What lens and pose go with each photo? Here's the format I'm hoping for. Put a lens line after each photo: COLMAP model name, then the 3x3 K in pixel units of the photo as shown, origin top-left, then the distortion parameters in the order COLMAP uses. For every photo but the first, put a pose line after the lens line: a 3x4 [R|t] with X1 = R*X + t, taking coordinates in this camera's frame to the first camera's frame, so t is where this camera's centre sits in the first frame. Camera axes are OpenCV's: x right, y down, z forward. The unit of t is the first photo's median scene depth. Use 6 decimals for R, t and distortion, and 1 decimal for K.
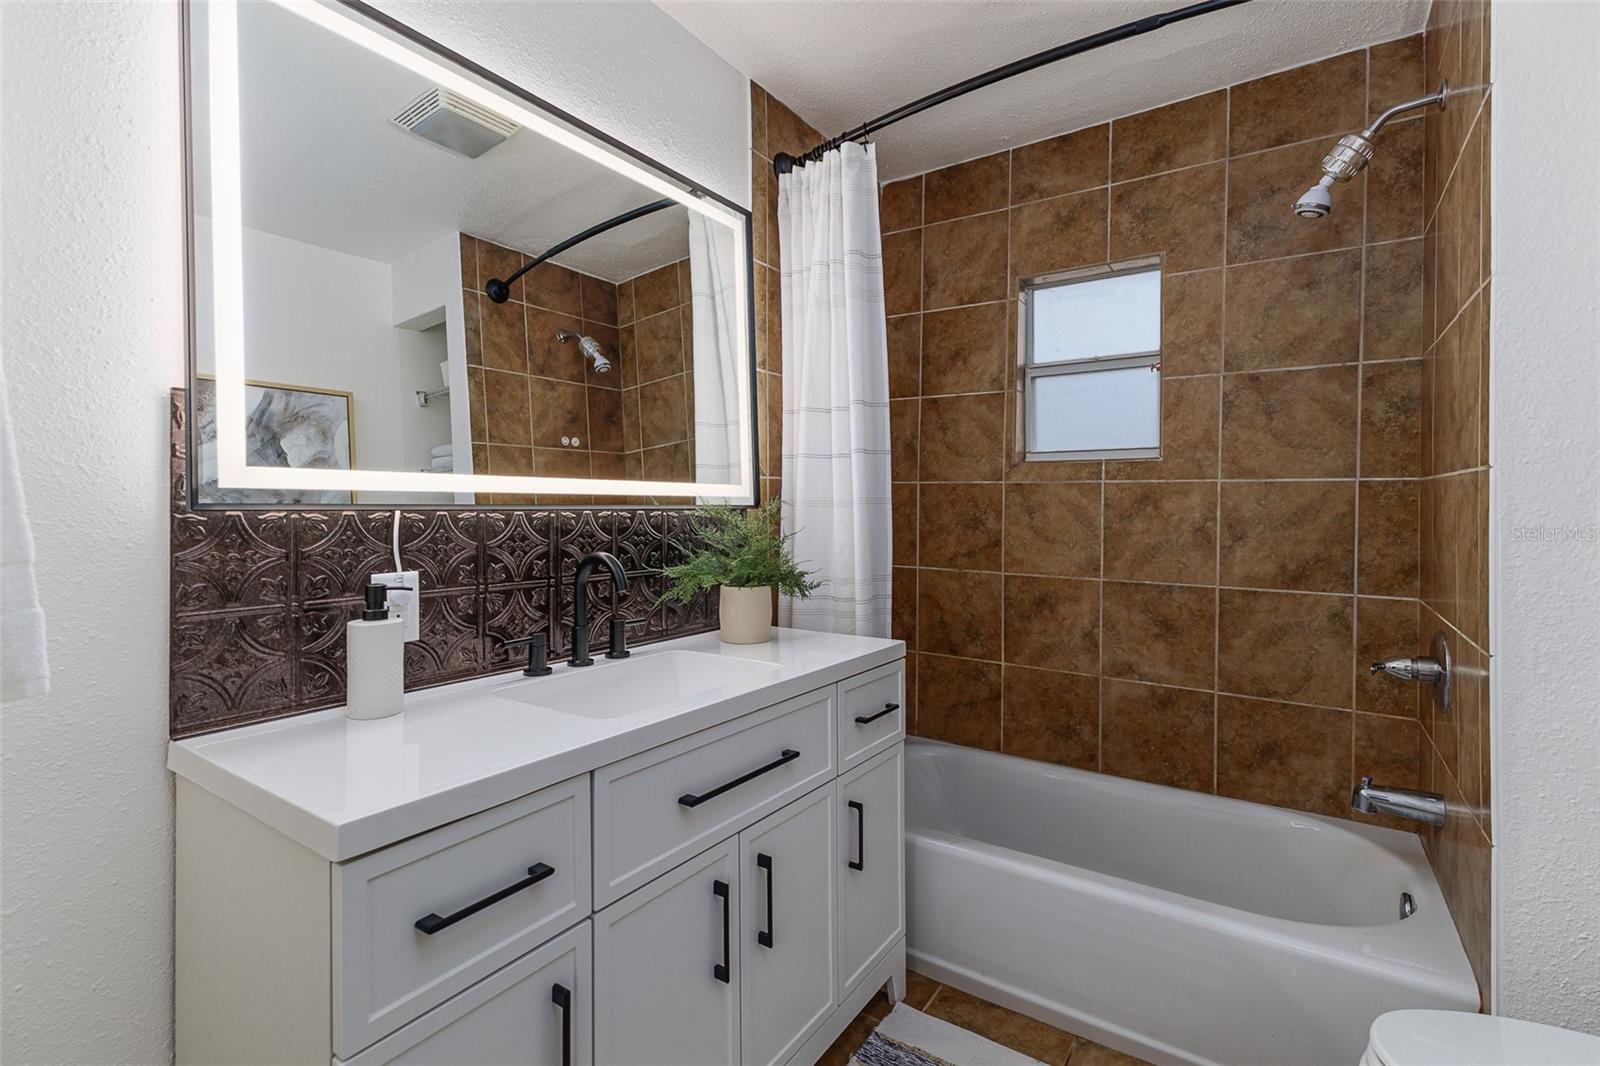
lens RADIAL K [[700.3, 0, 787.0], [0, 700.3, 507.4], [0, 0, 1]] dist [0.008479, 0.000019]
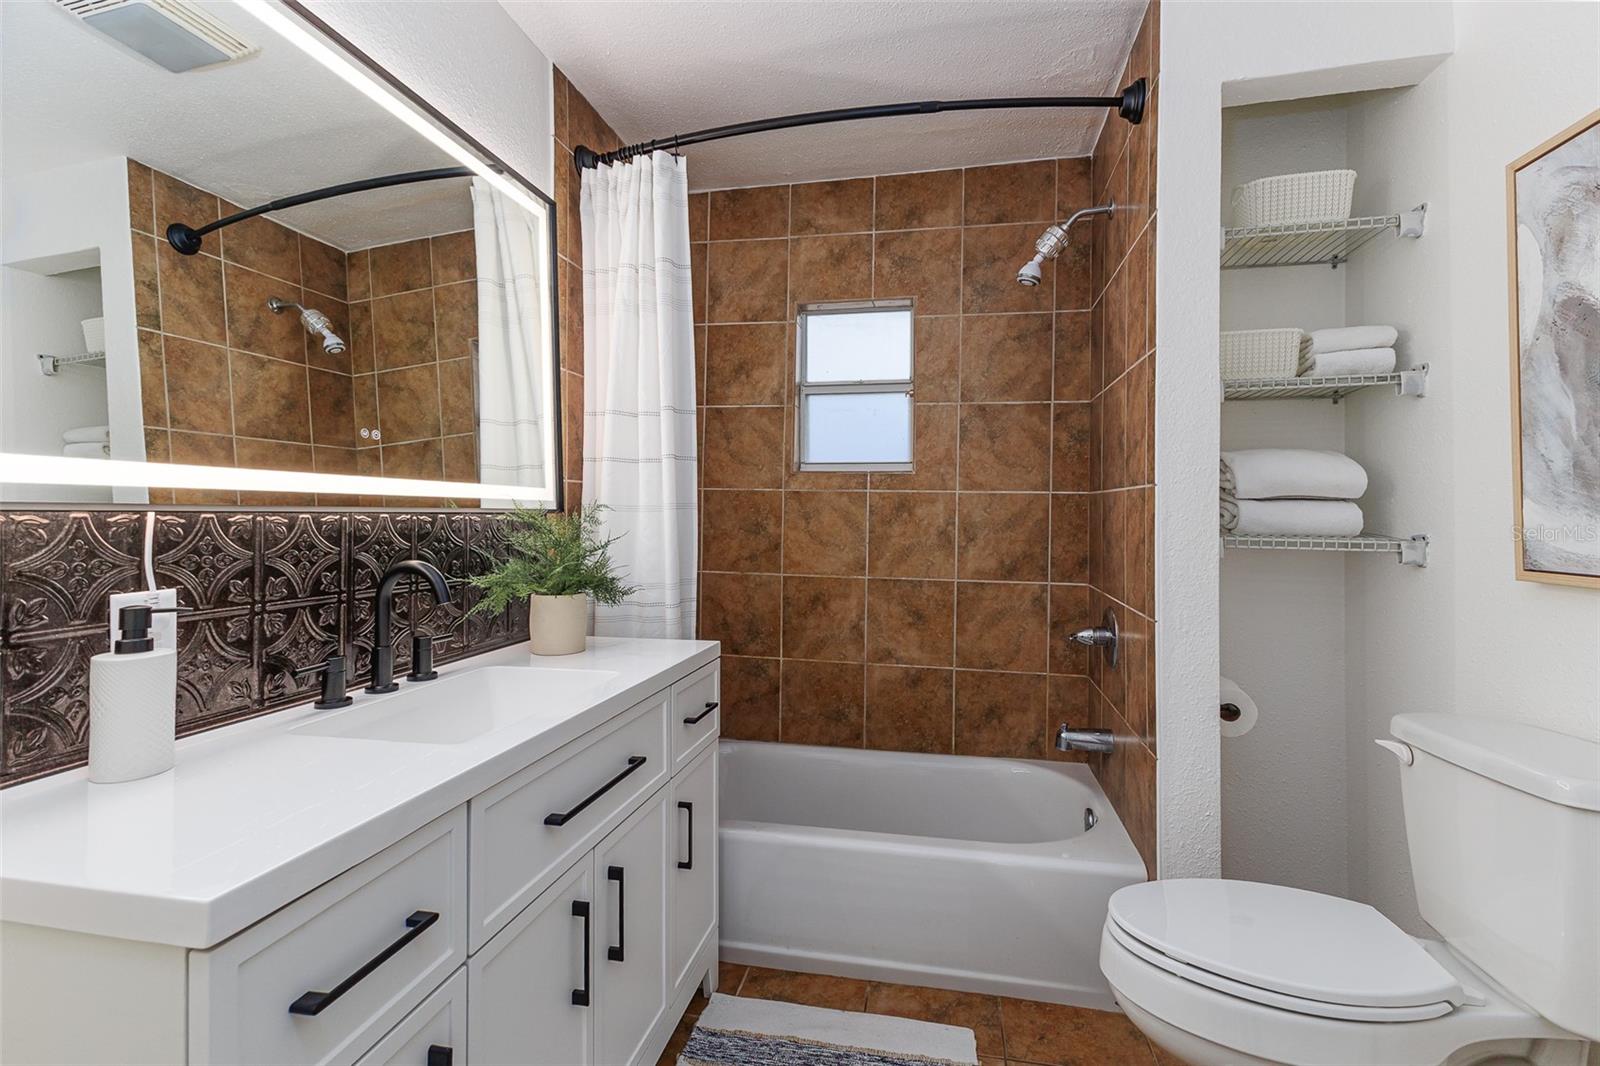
lens RADIAL K [[700.3, 0, 788.1], [0, 700.3, 506.2], [0, 0, 1]] dist [0.008479, 0.000019]
pose [[0.925350, 0.008470, 0.379020, -0.116285], [-0.004278, 0.999920, -0.011899, 0.002444], [-0.379091, 0.009389, 0.925312, 0.000047]]
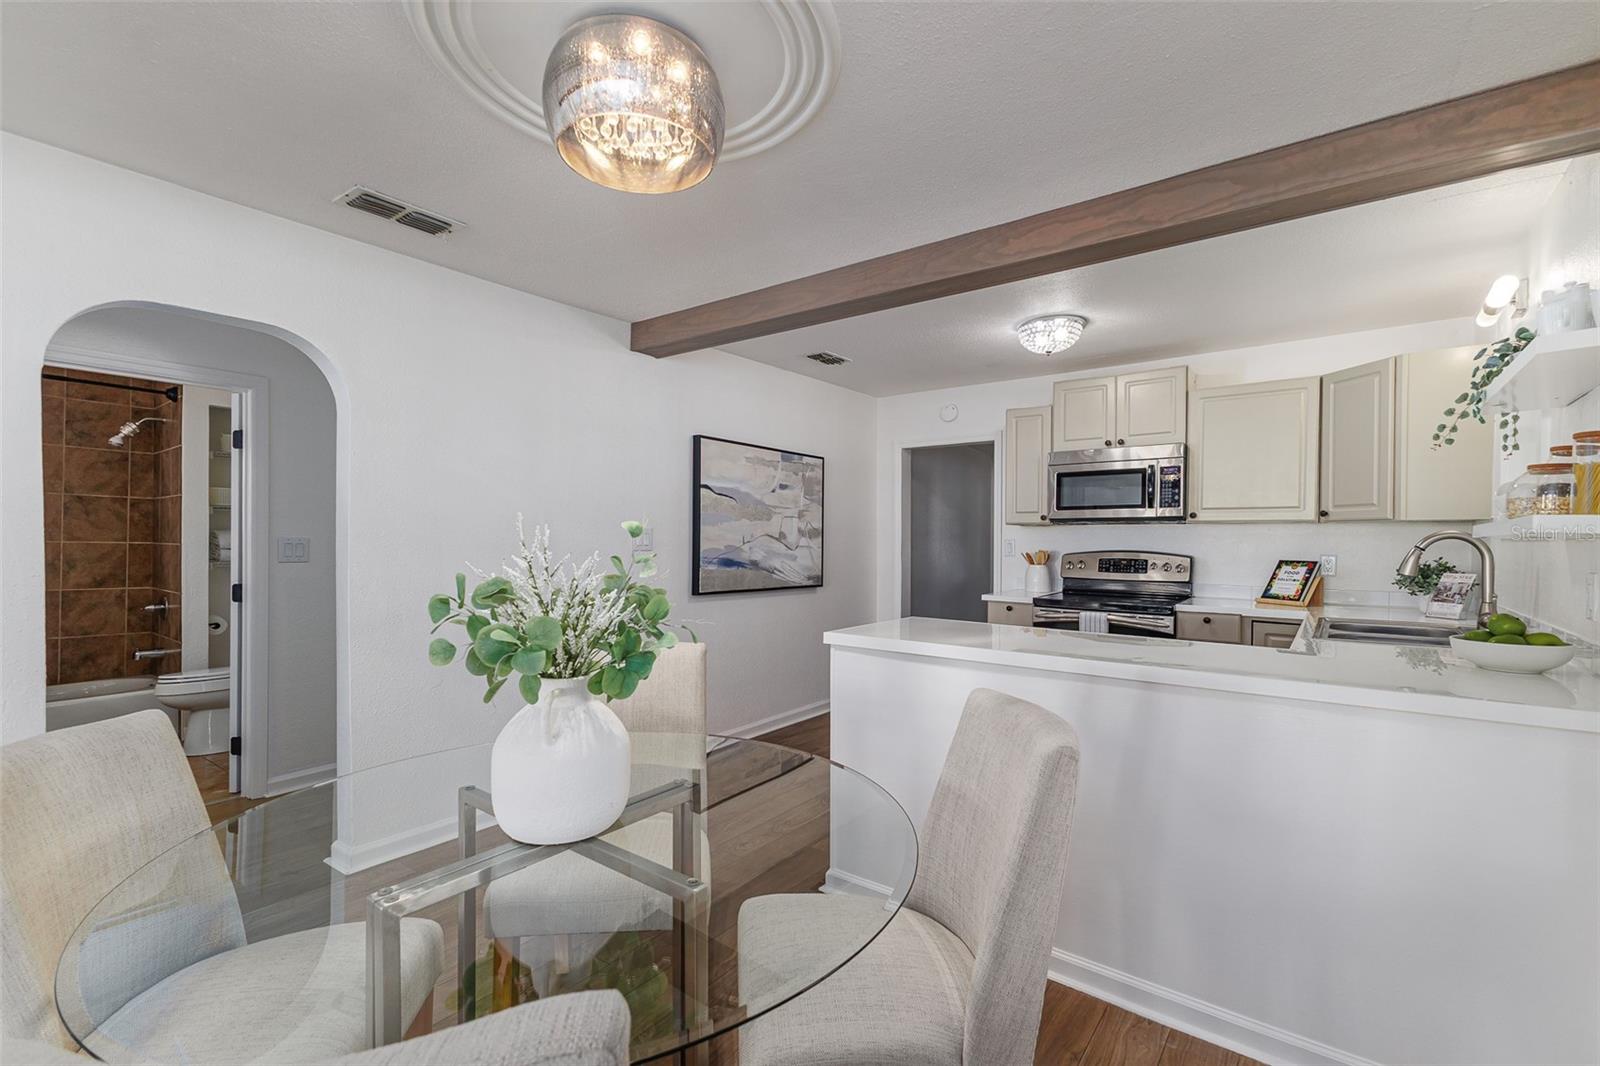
lens RADIAL K [[700.3, 0, 800.7], [0, 700.3, 549.1], [0, 0, 1]] dist [0.008479, 0.000019]
pose [[0.038078, -0.004661, 0.999264, -1.661866], [-0.003362, 0.999983, 0.004793, -0.036926], [-0.999269, -0.003542, 0.038062, -1.543477]]
